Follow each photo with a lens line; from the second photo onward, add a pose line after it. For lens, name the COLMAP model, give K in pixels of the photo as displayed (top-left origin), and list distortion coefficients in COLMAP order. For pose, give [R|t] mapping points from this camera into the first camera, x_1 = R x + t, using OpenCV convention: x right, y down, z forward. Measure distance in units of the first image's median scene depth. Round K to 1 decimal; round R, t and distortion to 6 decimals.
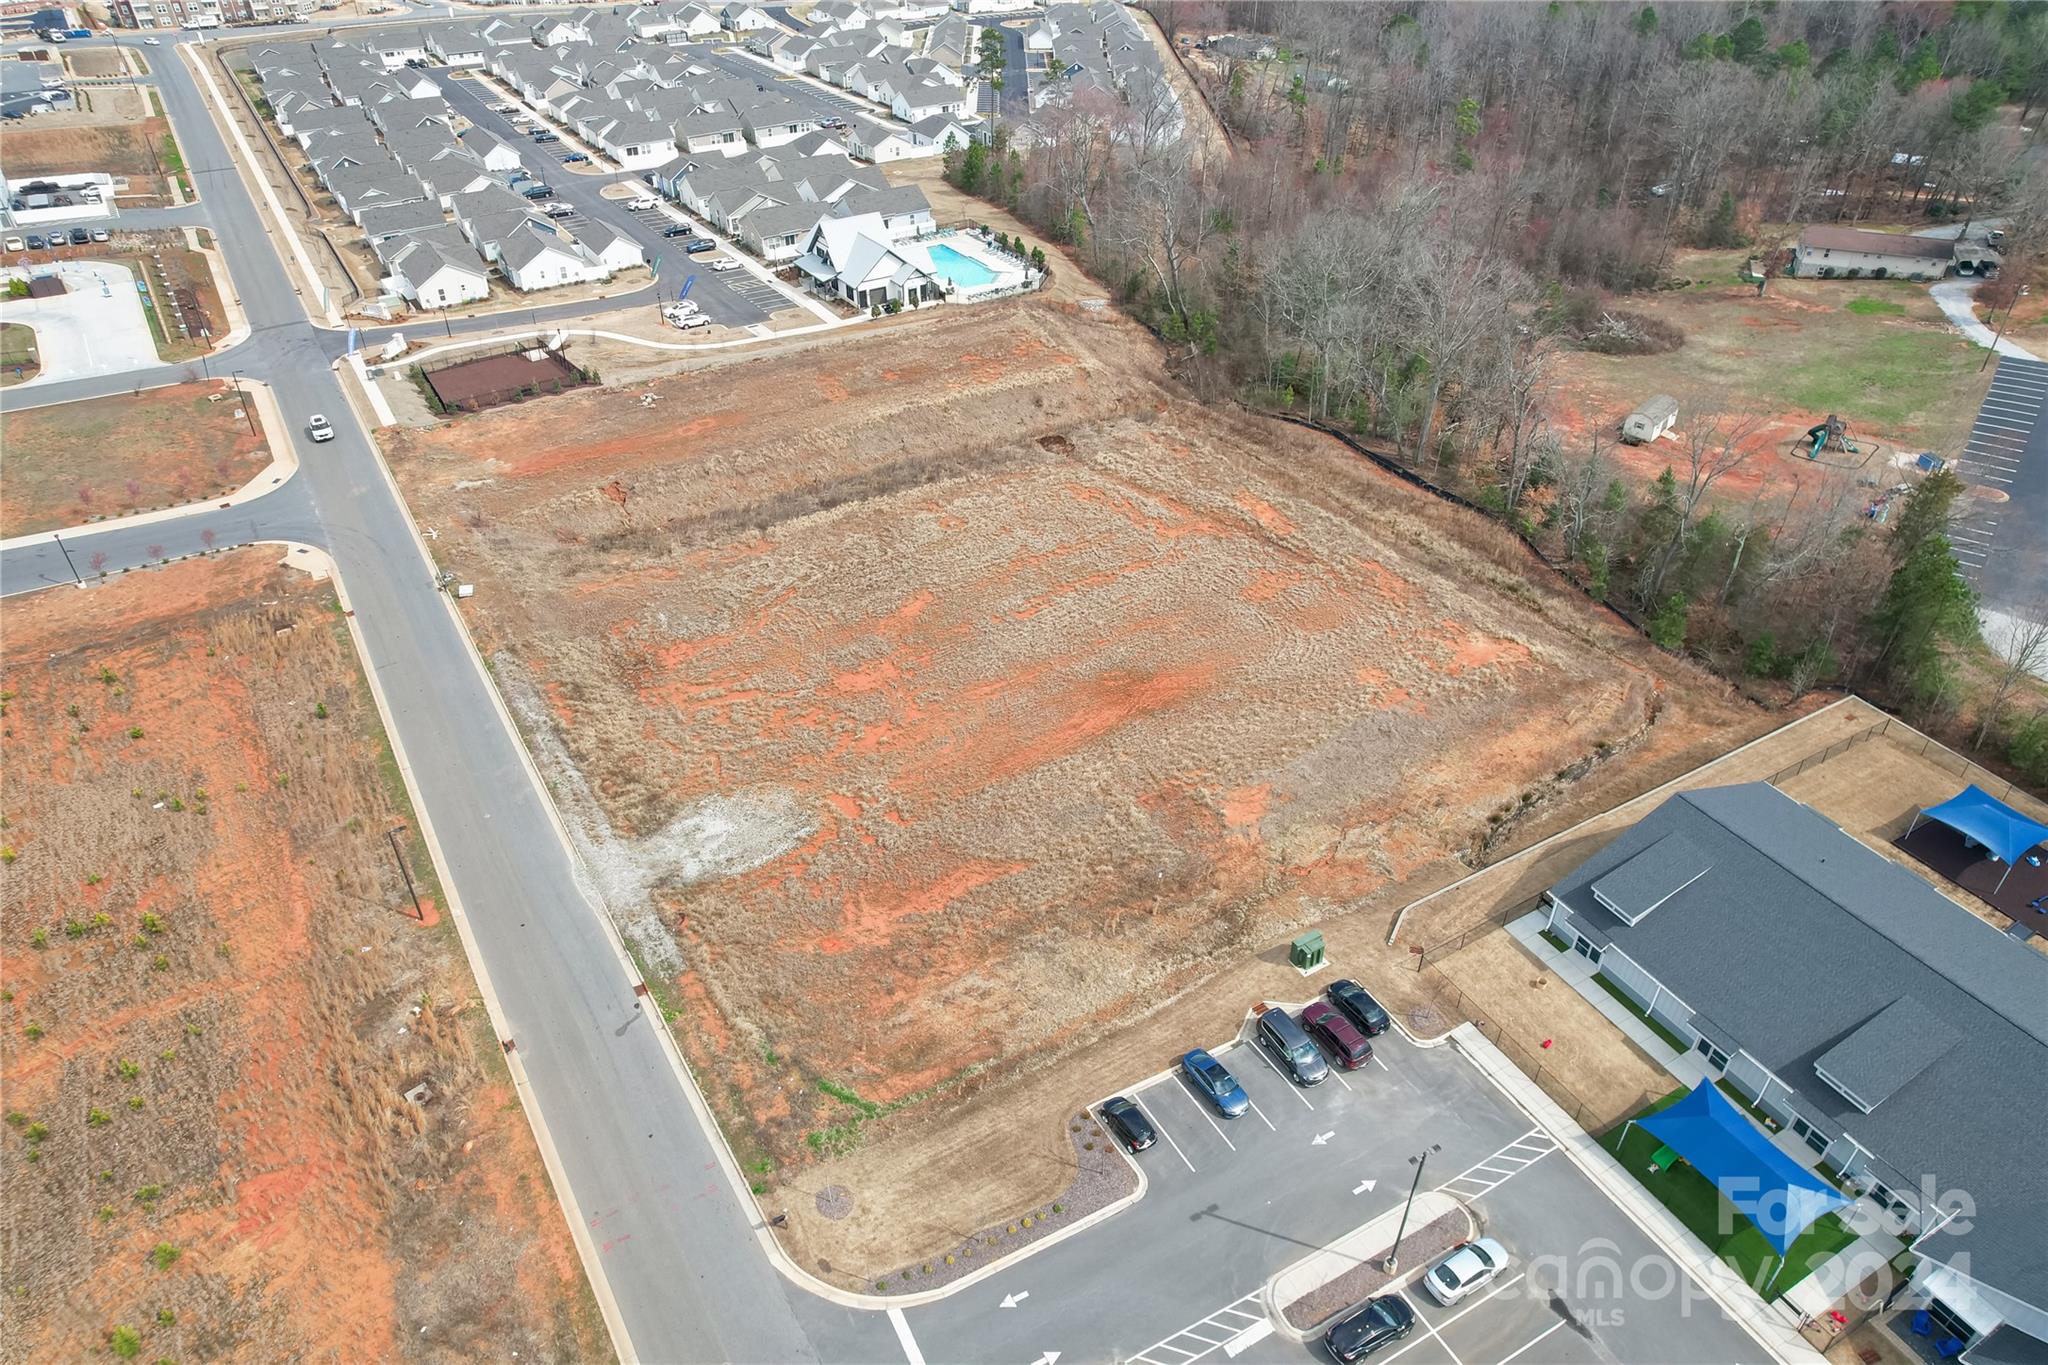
lens RADIAL K [[1318.1, 0, 1027.8], [0, 1318.1, 674.1], [0, 0, 1]] dist [-0.092049, 0.086534]
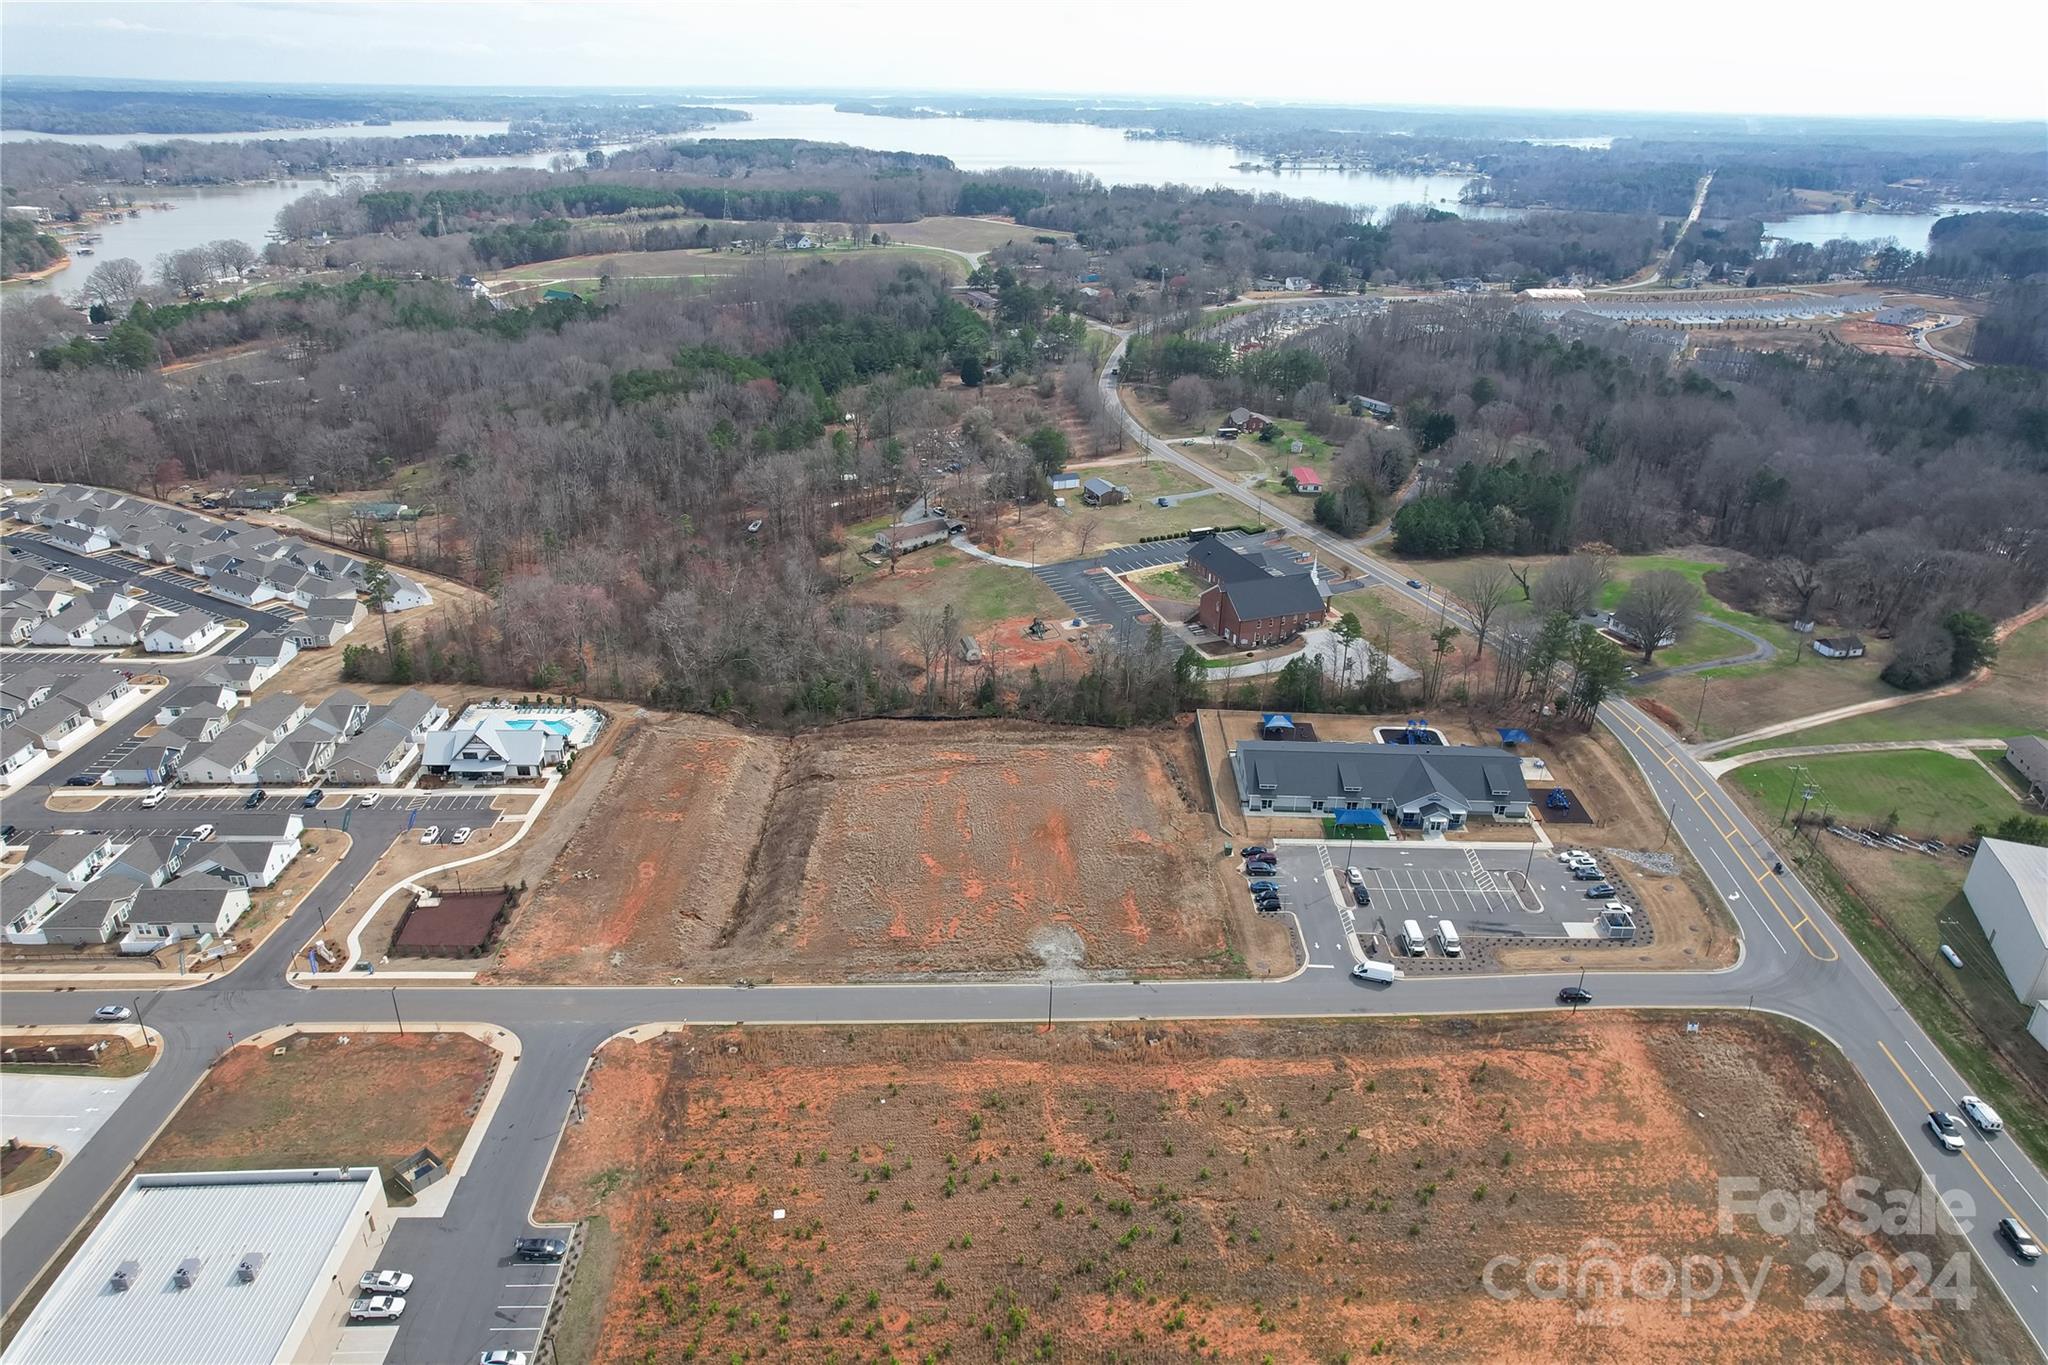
lens RADIAL K [[1304.1, 0, 1025.8], [0, 1304.1, 689.2], [0, 0, 1]] dist [-0.060689, 0.026079]
pose [[0.509600, -0.354077, 0.784180, -1.473360], [0.483034, 0.871957, 0.079810, -0.367260], [-0.712030, 0.338114, 0.615380, -0.363141]]
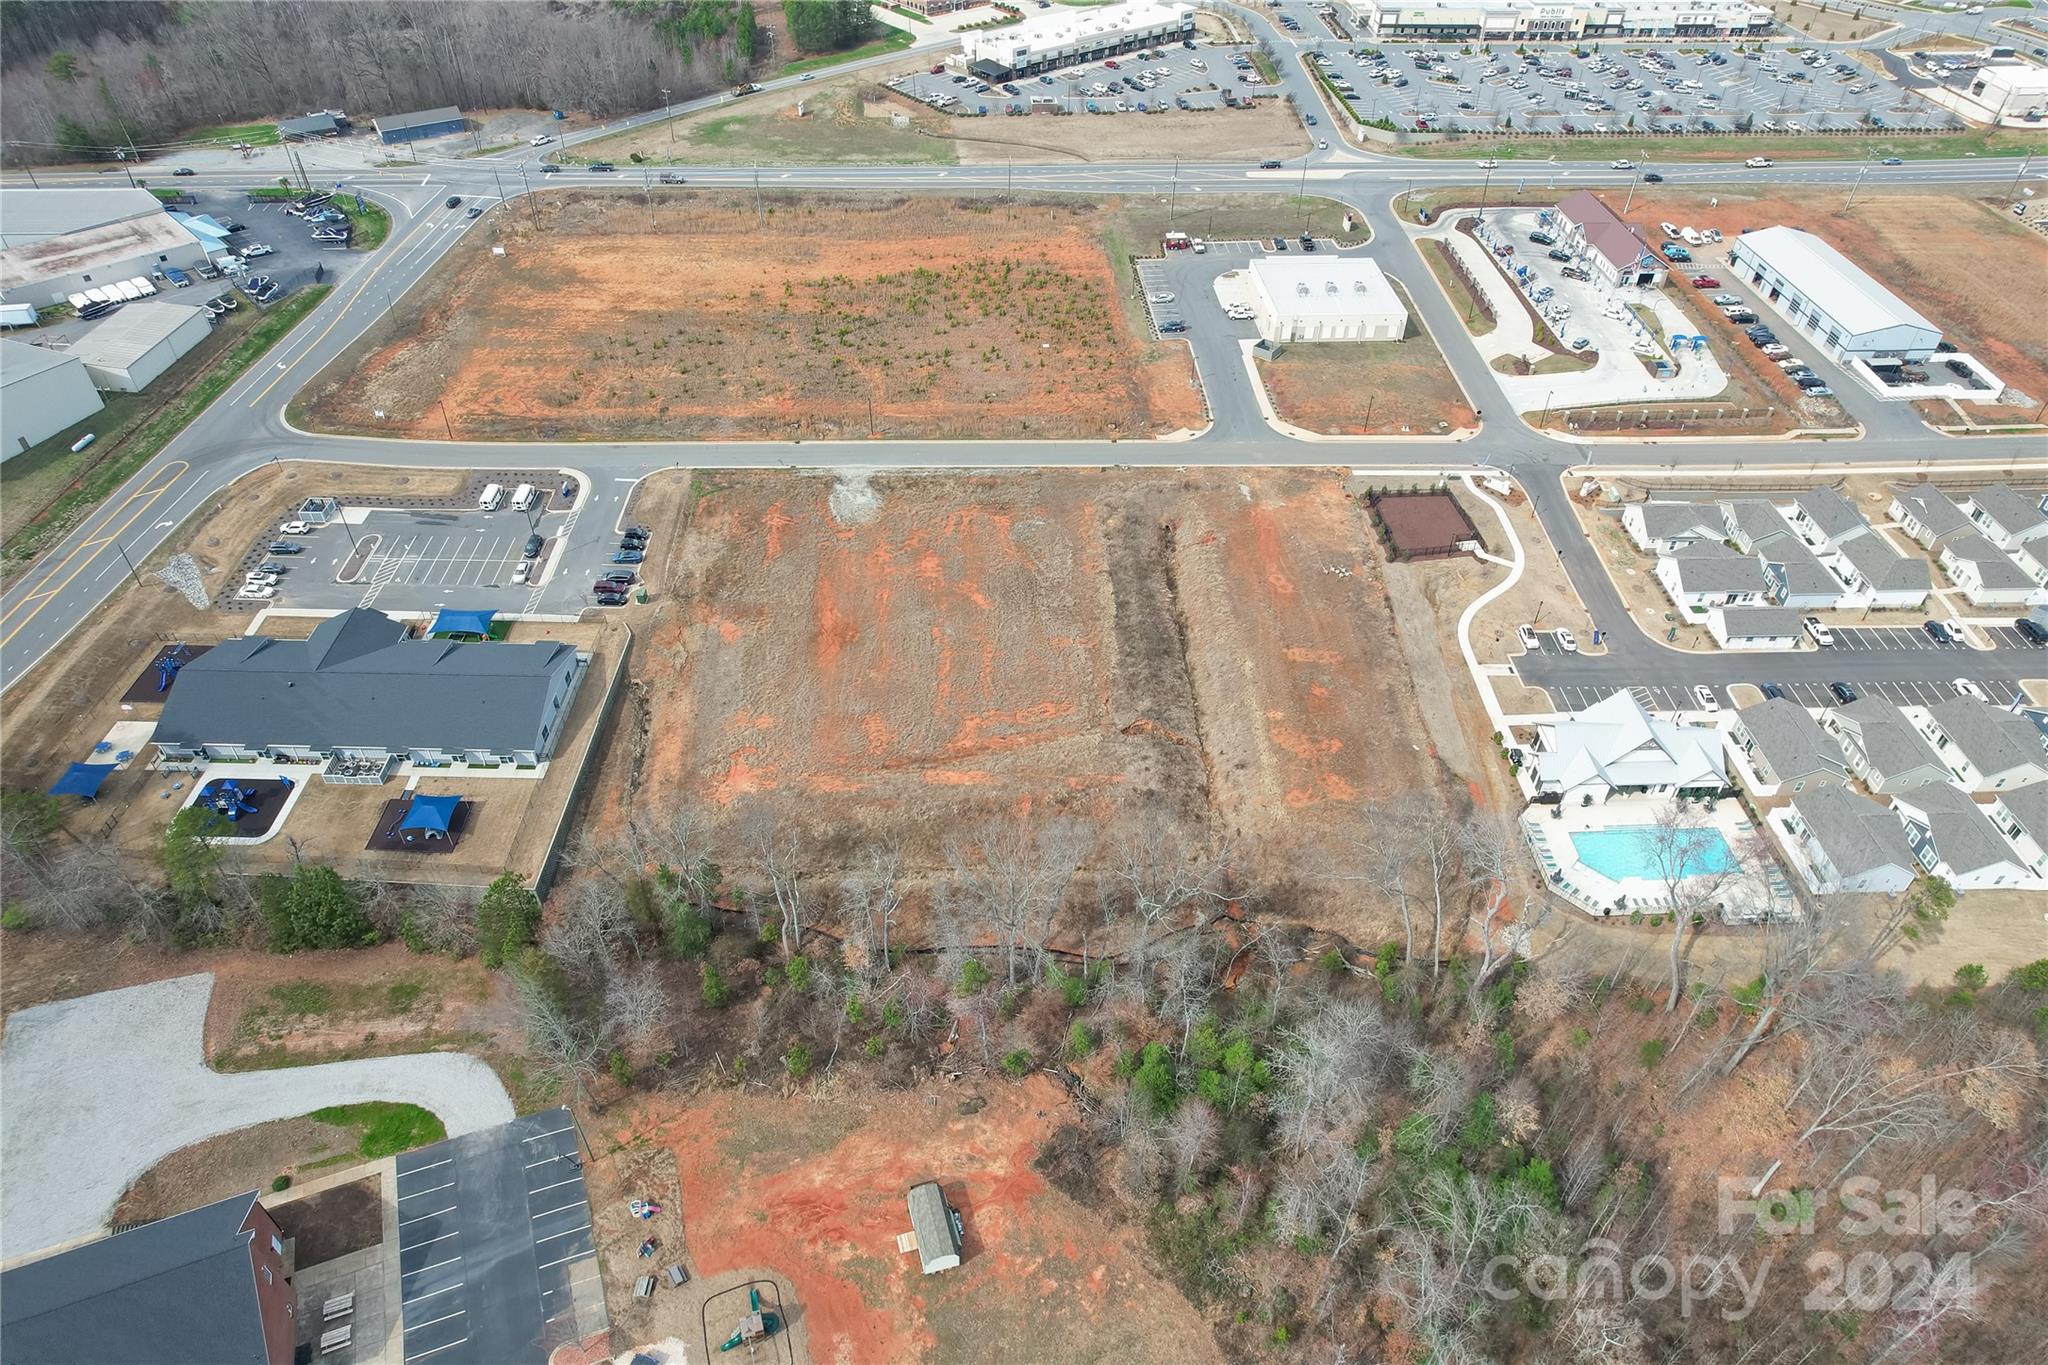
lens RADIAL K [[1311.0, 0, 1028.3], [0, 1311.0, 678.5], [0, 0, 1]] dist [-0.081513, 0.071827]
pose [[-0.497593, 0.572670, -0.651499, 1.103058], [-0.509940, 0.414455, 0.753783, -1.389913], [0.701685, 0.707302, 0.085797, 1.015843]]
